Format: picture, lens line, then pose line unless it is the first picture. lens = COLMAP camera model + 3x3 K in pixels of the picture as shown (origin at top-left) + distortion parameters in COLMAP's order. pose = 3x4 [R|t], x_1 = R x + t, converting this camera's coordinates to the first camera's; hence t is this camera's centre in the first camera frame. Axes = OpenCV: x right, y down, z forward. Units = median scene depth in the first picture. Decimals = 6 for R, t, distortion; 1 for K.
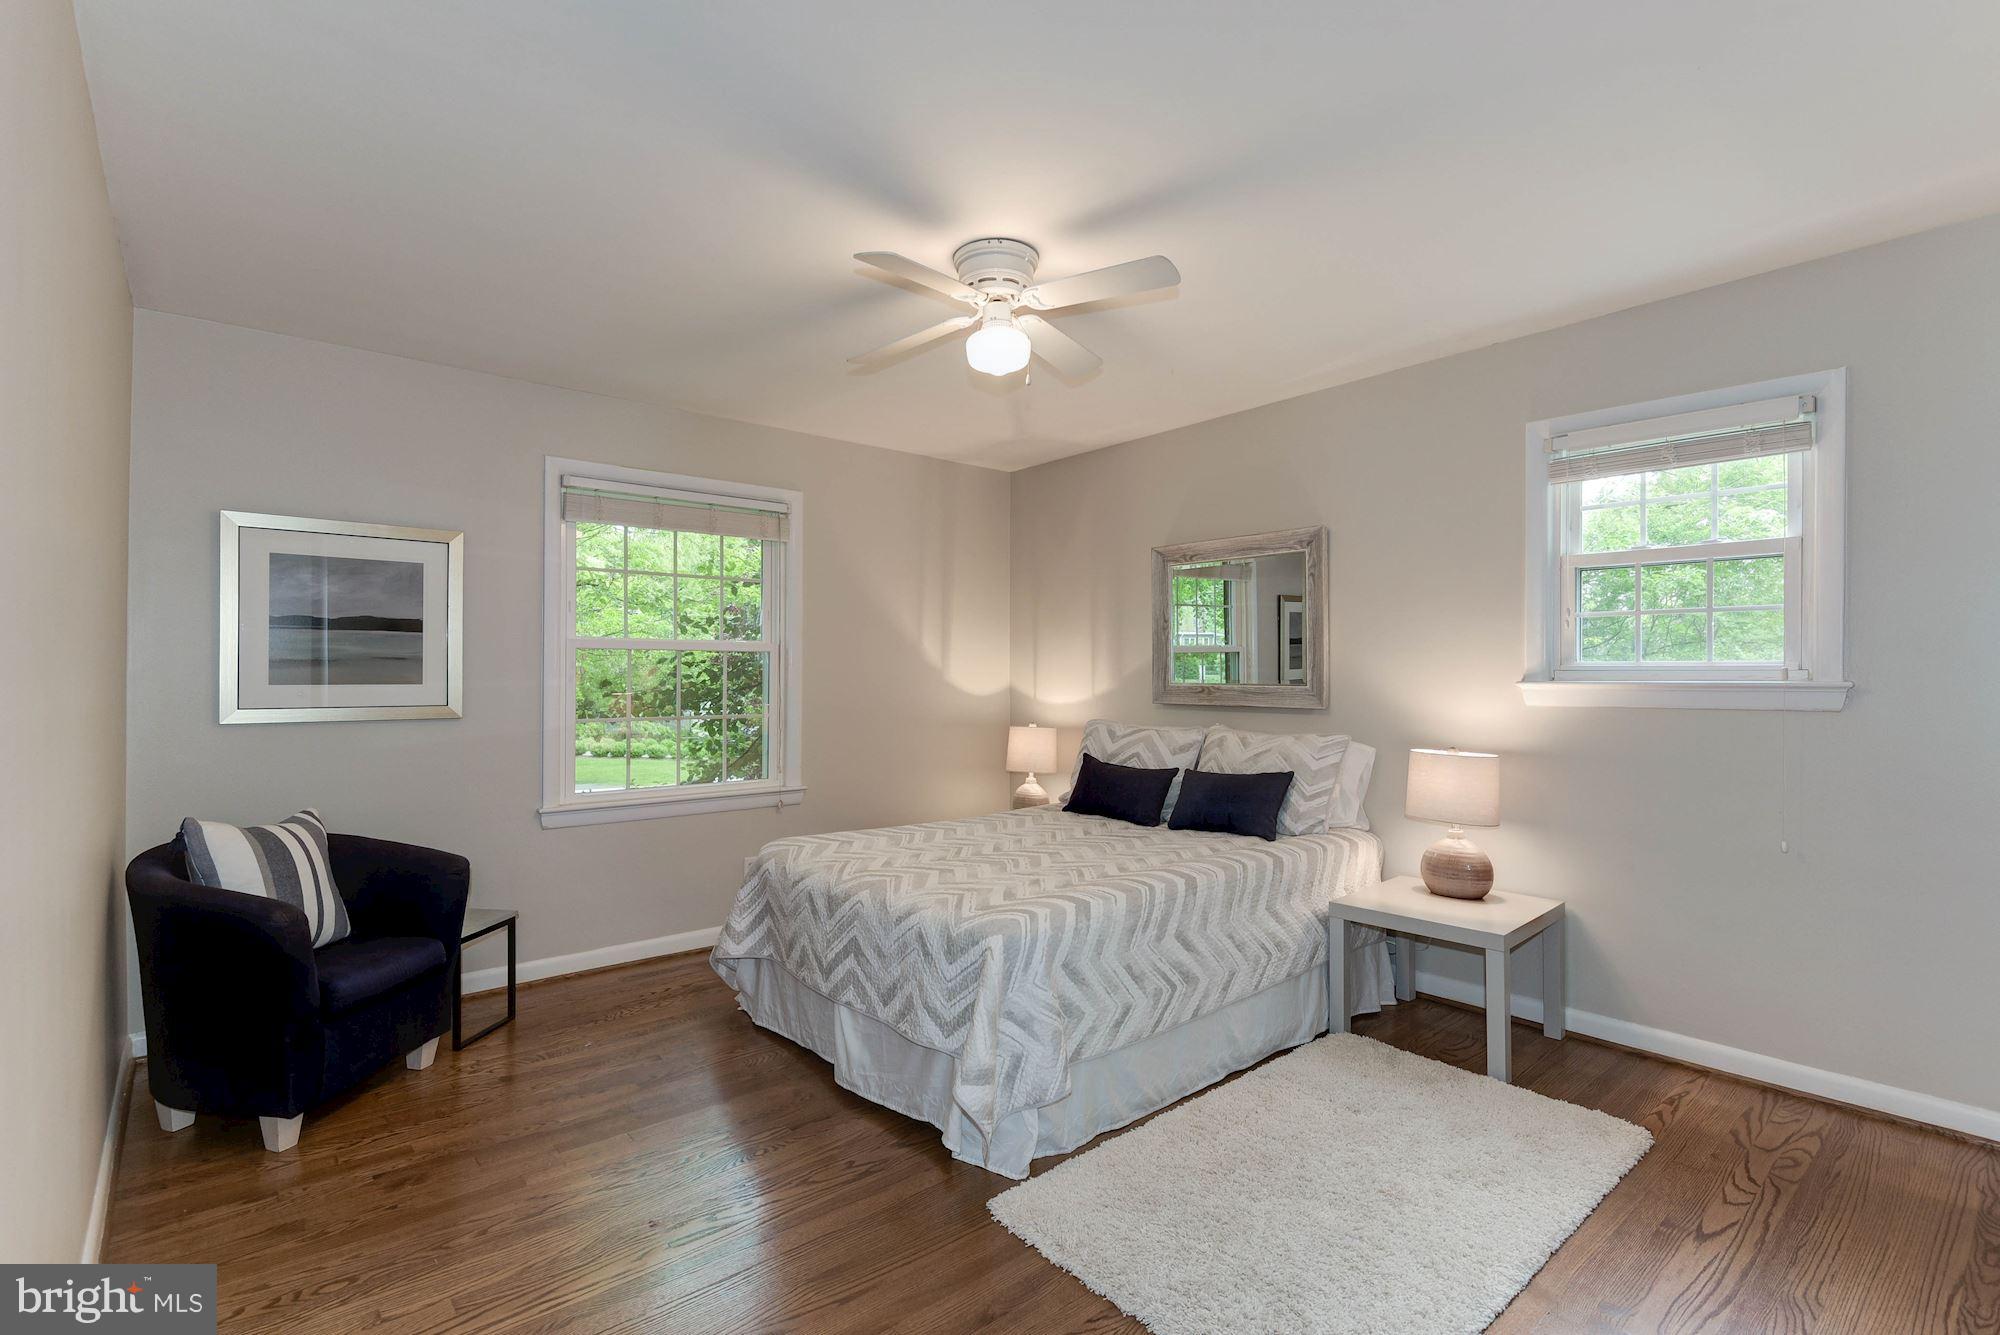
lens RADIAL K [[929.6, 0, 997.4], [0, 929.6, 667.6], [0, 0, 1]] dist [-0.000280, -0.000033]
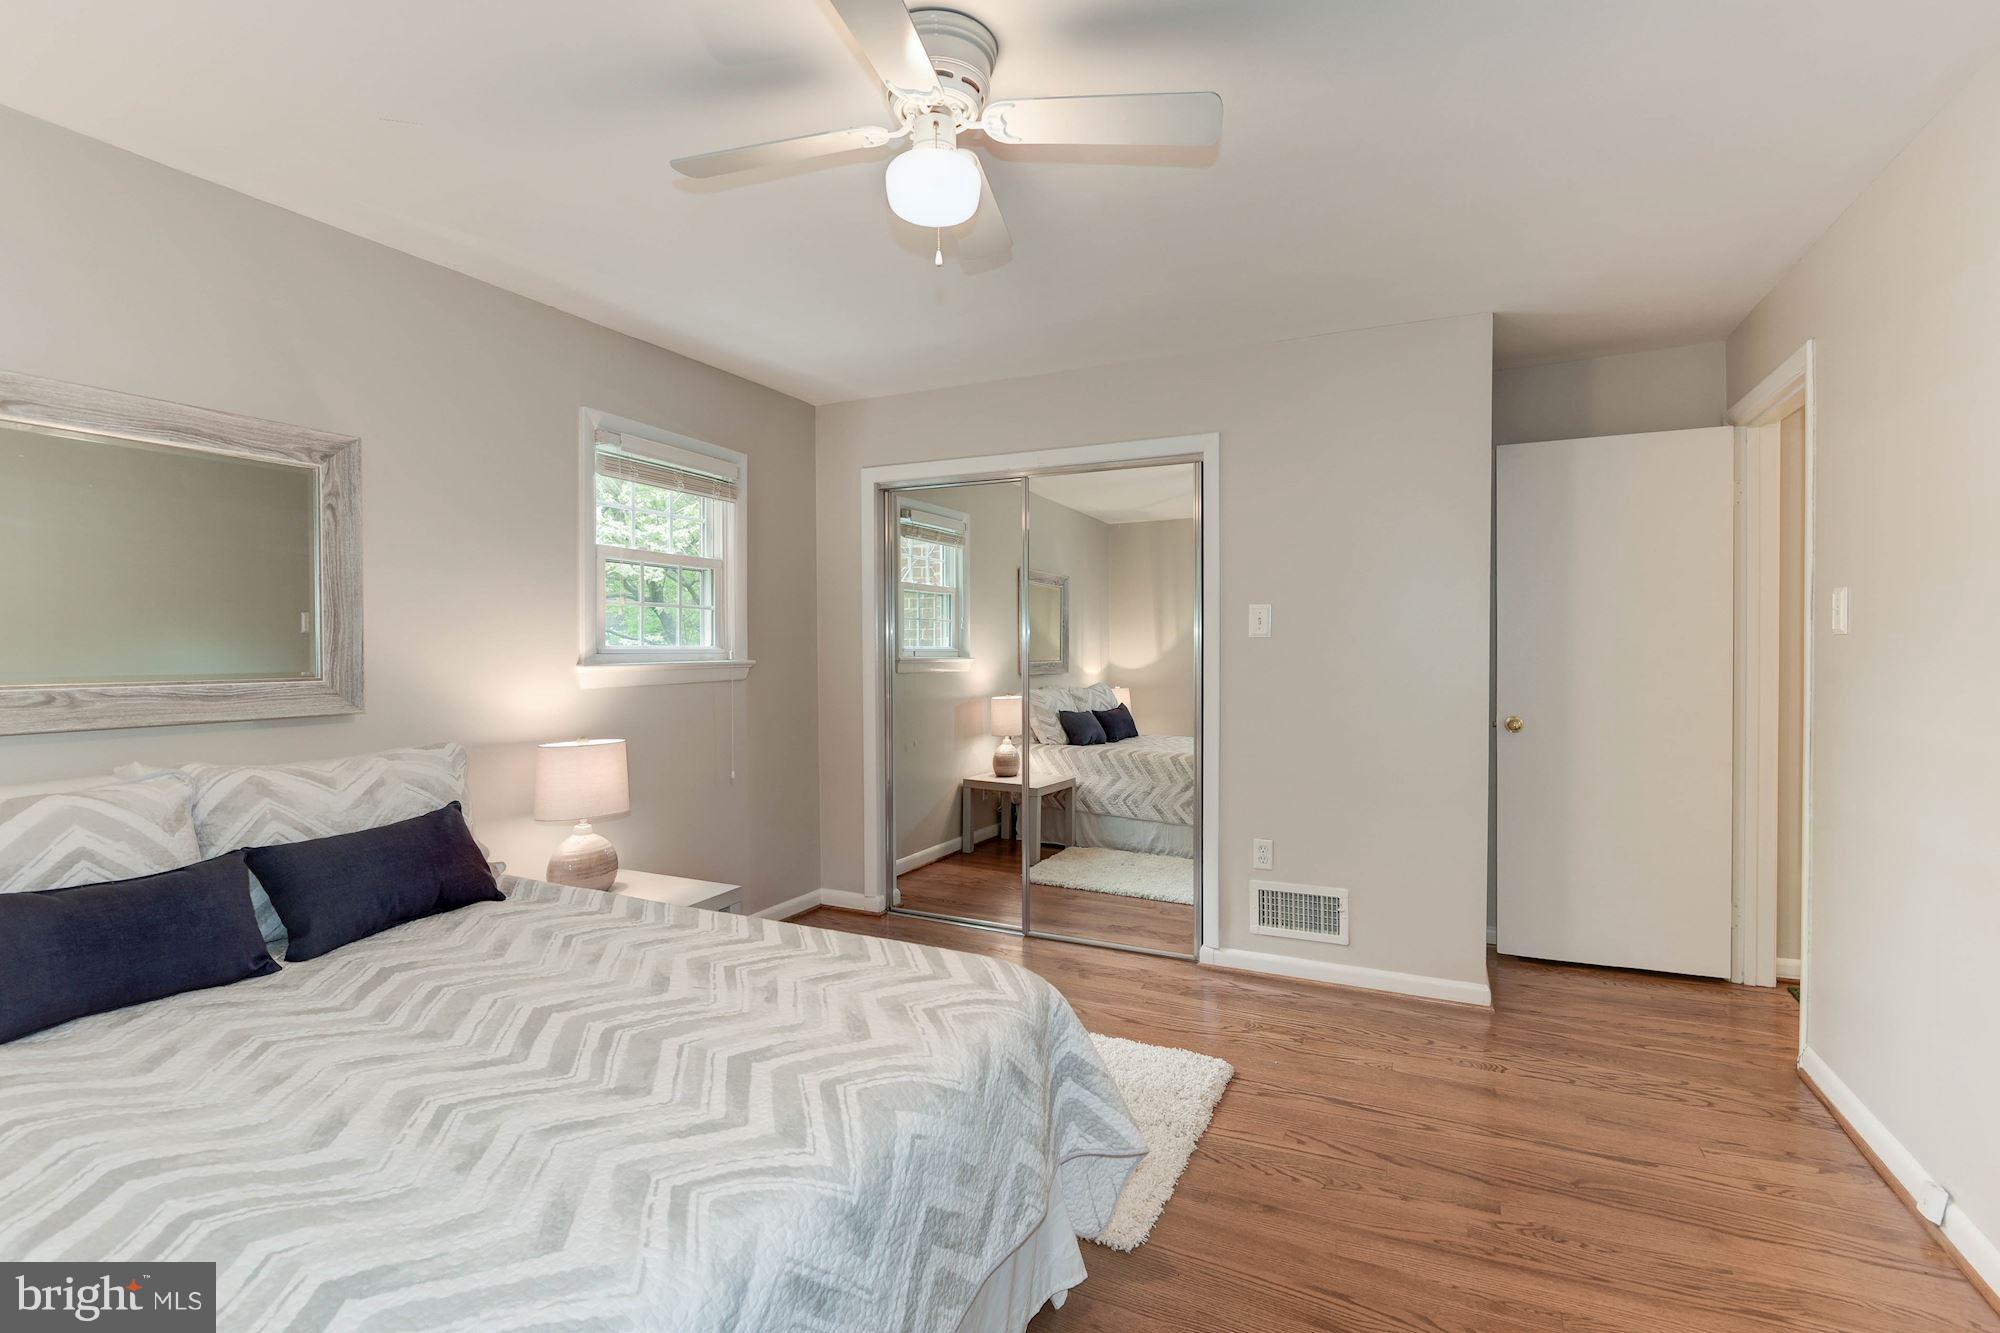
lens RADIAL K [[929.6, 0, 998.1], [0, 929.6, 661.5], [0, 0, 1]] dist [-0.000280, -0.000033]
pose [[-0.402033, -0.012696, 0.915537, -0.528583], [-0.003723, 0.999918, 0.012231, -0.002947], [-0.915618, 0.001508, -0.402047, 1.004073]]
